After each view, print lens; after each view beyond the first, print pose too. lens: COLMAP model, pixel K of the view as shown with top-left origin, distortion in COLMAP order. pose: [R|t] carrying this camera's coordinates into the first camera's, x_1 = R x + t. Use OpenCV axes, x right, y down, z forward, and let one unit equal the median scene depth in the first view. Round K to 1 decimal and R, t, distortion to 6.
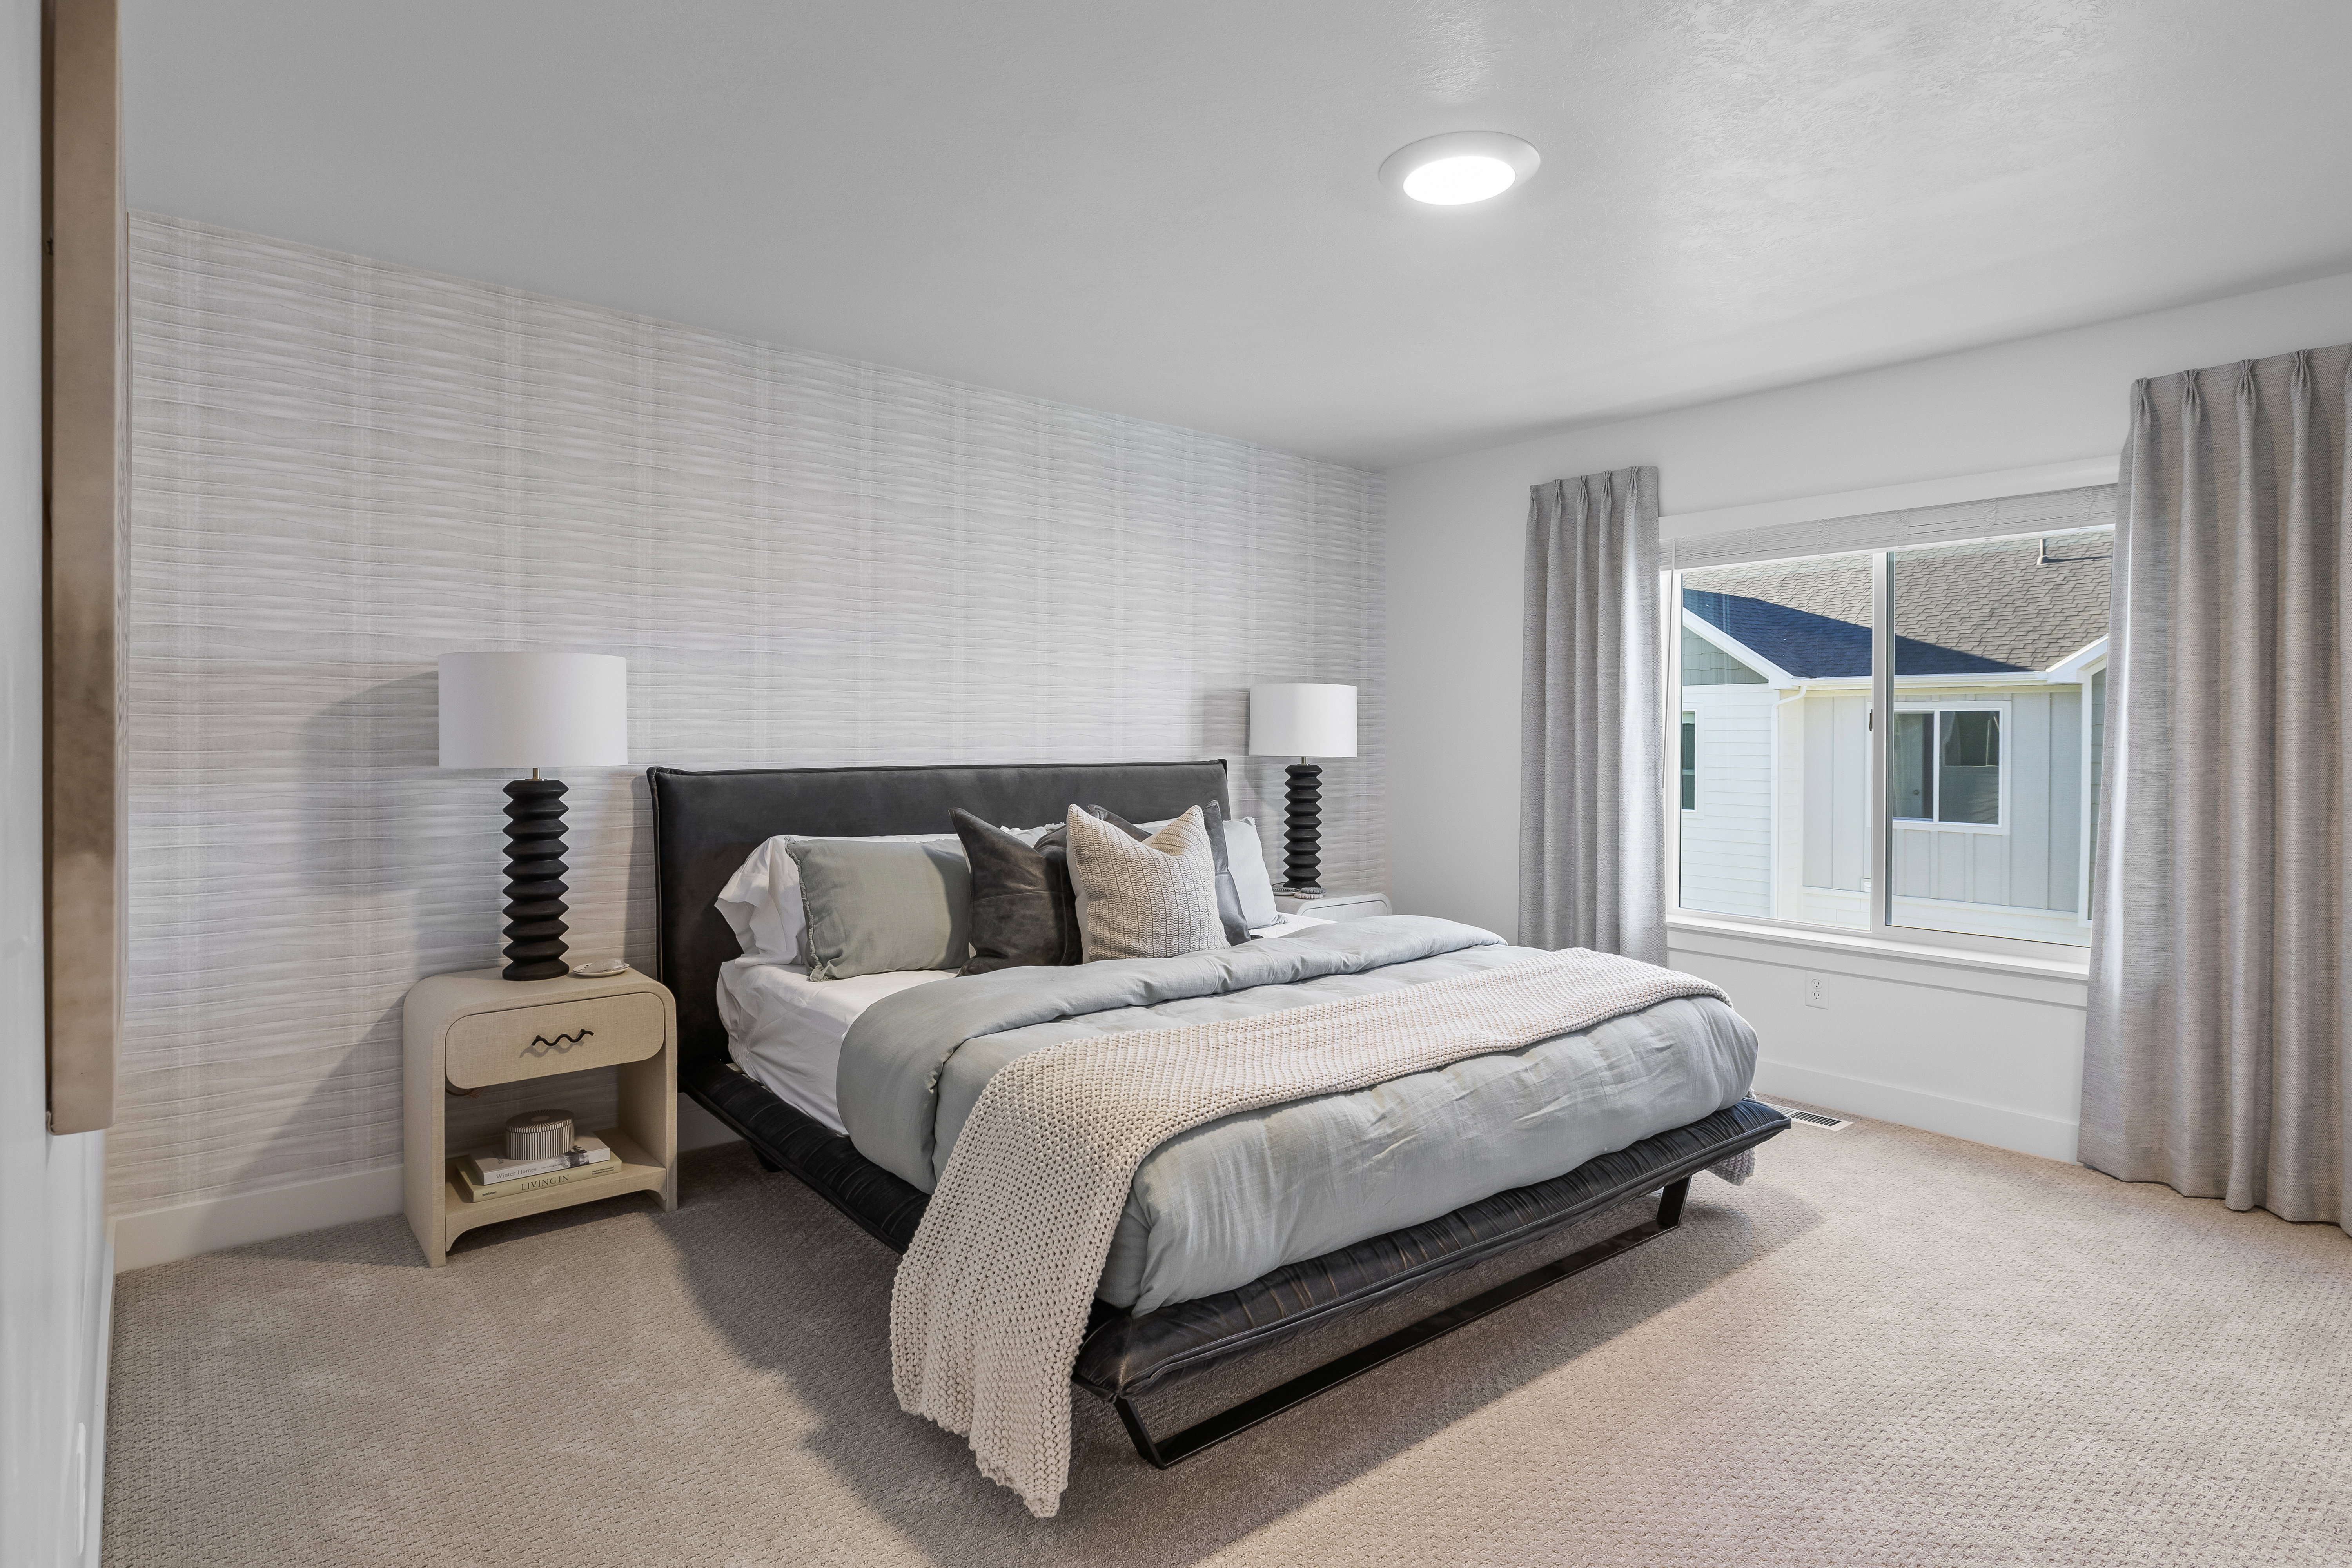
lens RADIAL K [[1237.1, 0, 1172.3], [0, 1237.1, 742.5], [0, 0, 1]] dist [-0.006734, 0.002156]
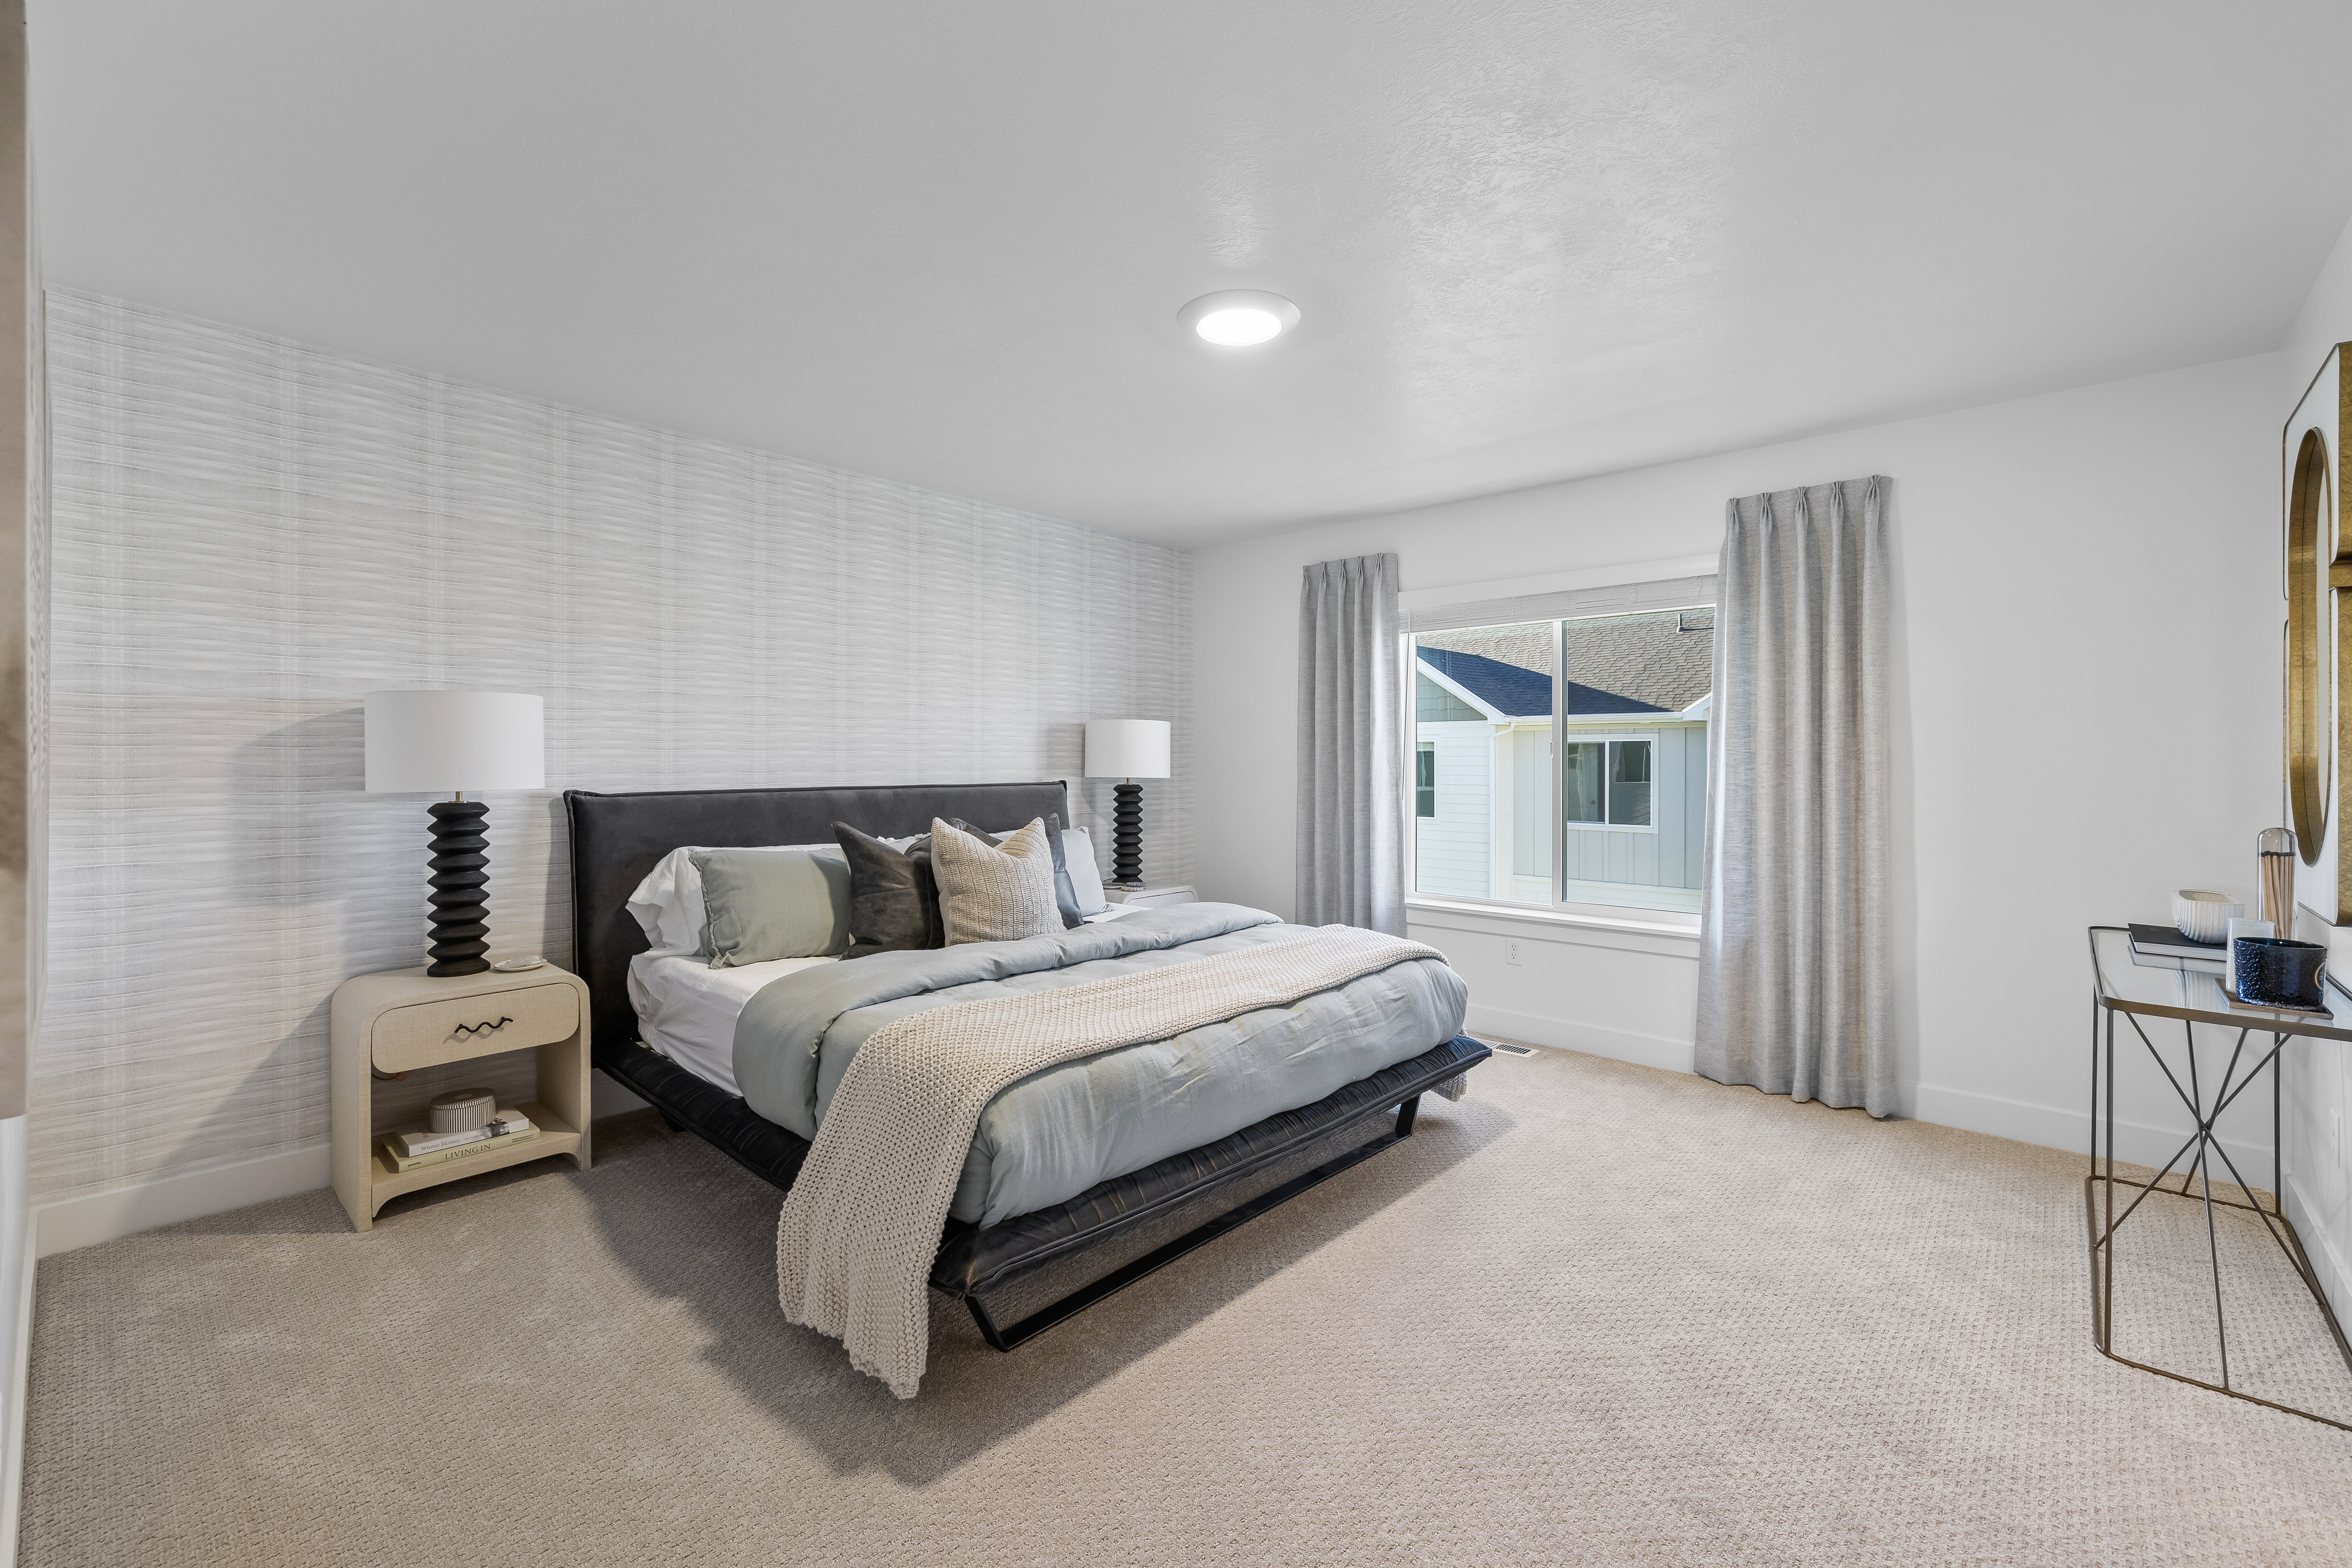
lens RADIAL K [[996.7, 0, 1169.6], [0, 996.7, 765.2], [0, 0, 1]] dist [-0.000436, 0.000049]
pose [[0.990489, -0.004618, 0.137515, 0.013780], [0.004927, 0.999986, -0.001908, 0.000931], [-0.137504, 0.002567, 0.990498, -0.011447]]
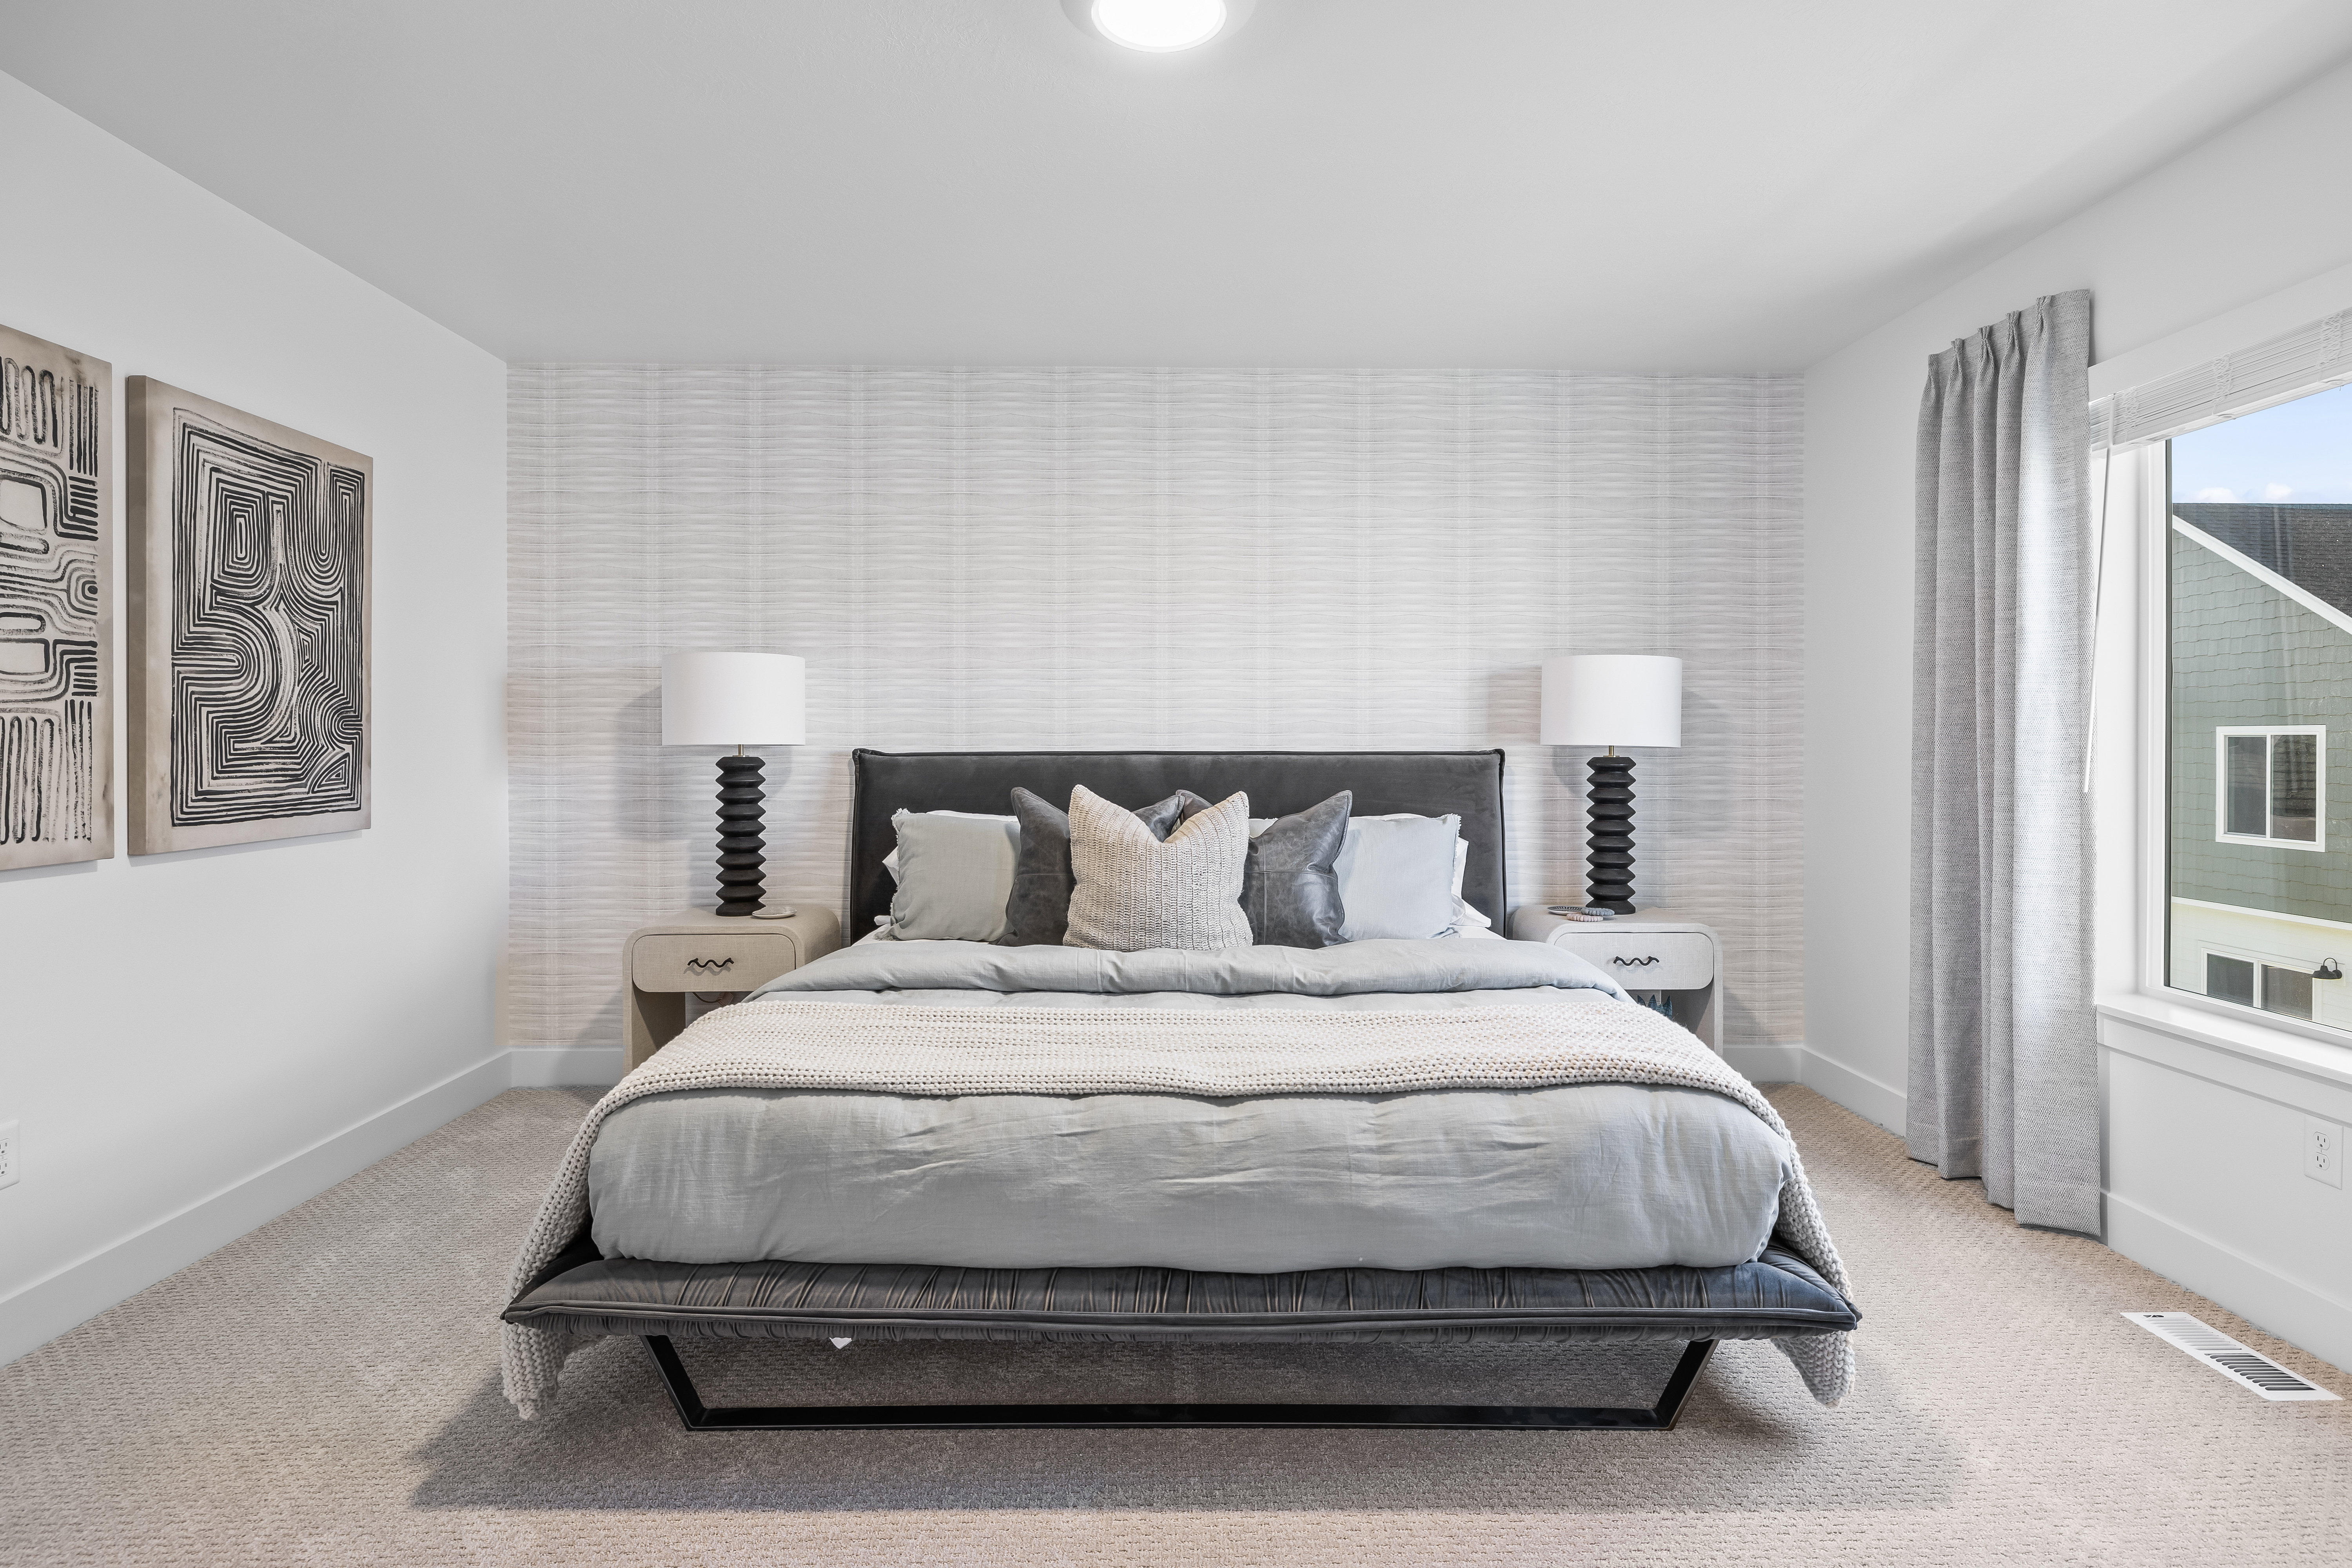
lens RADIAL K [[1237.1, 0, 1214.0], [0, 1237.1, 754.3], [0, 0, 1]] dist [-0.006734, 0.002156]
pose [[0.783480, 0.002324, -0.621413, 0.646445], [-0.002931, 0.999996, 0.000045, 0.027425], [0.621410, 0.001786, 0.783484, 0.328197]]
